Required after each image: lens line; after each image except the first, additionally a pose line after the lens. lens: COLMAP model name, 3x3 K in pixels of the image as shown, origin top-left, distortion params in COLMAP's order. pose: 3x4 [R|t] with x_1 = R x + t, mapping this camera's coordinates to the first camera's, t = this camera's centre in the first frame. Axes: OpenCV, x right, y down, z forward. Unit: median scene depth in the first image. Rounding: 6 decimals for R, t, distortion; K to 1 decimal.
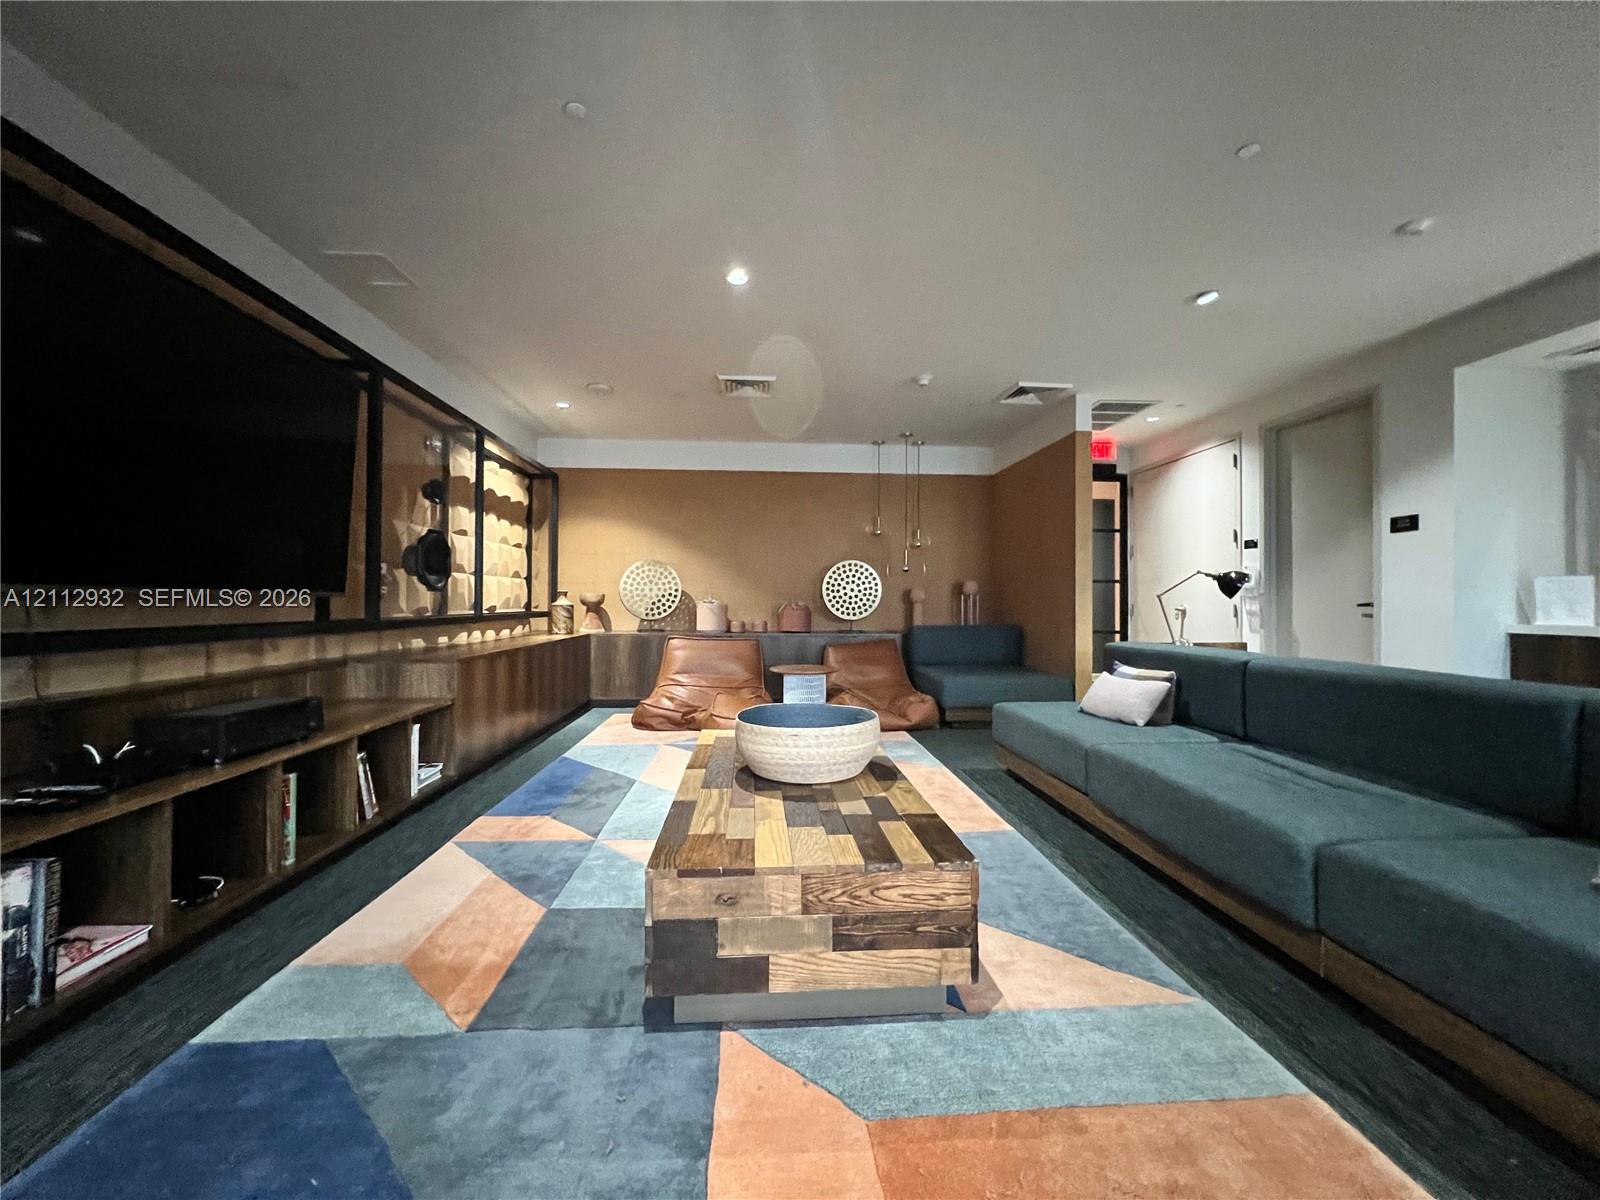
lens RADIAL K [[637.5, 0, 795.3], [0, 637.5, 599.2], [0, 0, 1]] dist [0.001233, 0.000301]
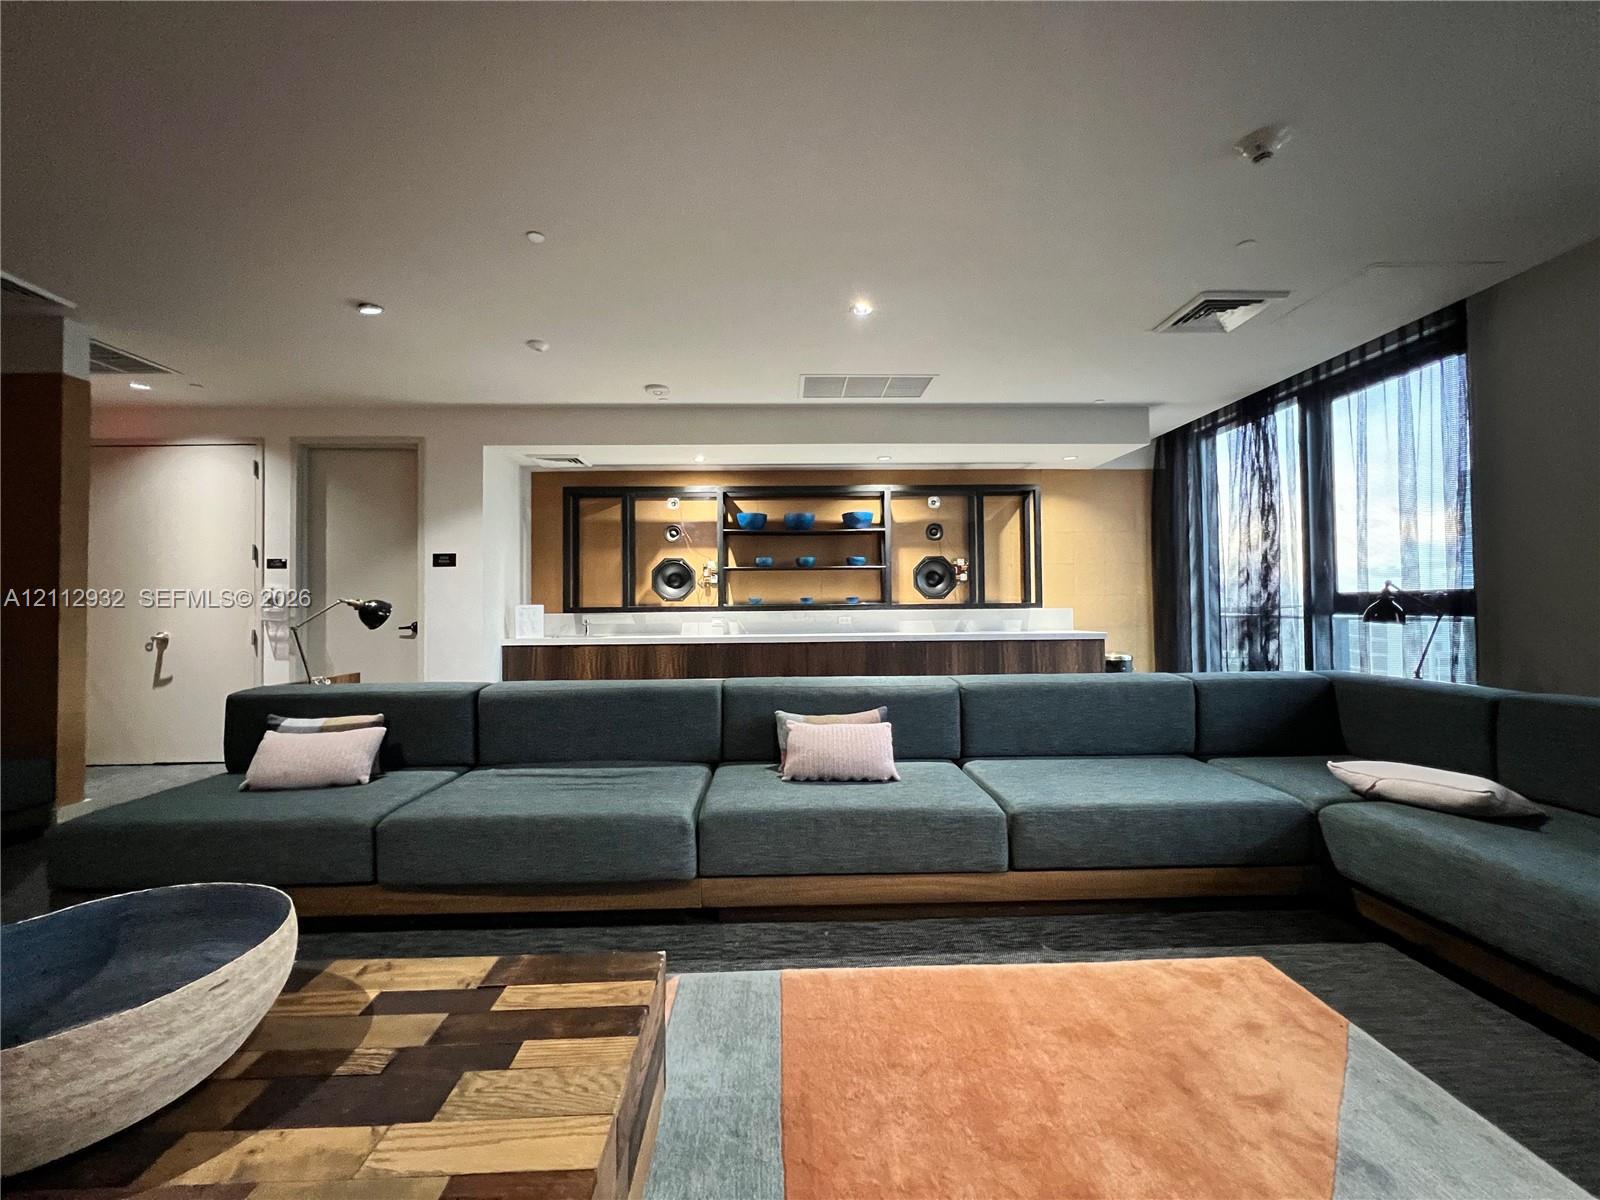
lens RADIAL K [[637.5, 0, 799.6], [0, 637.5, 598.4], [0, 0, 1]] dist [0.001233, 0.000301]
pose [[0.037400, 0.010454, 0.999246, -0.247256], [0.007879, 0.999911, -0.010756, -0.030378], [-0.999269, 0.008276, 0.037314, 0.314654]]
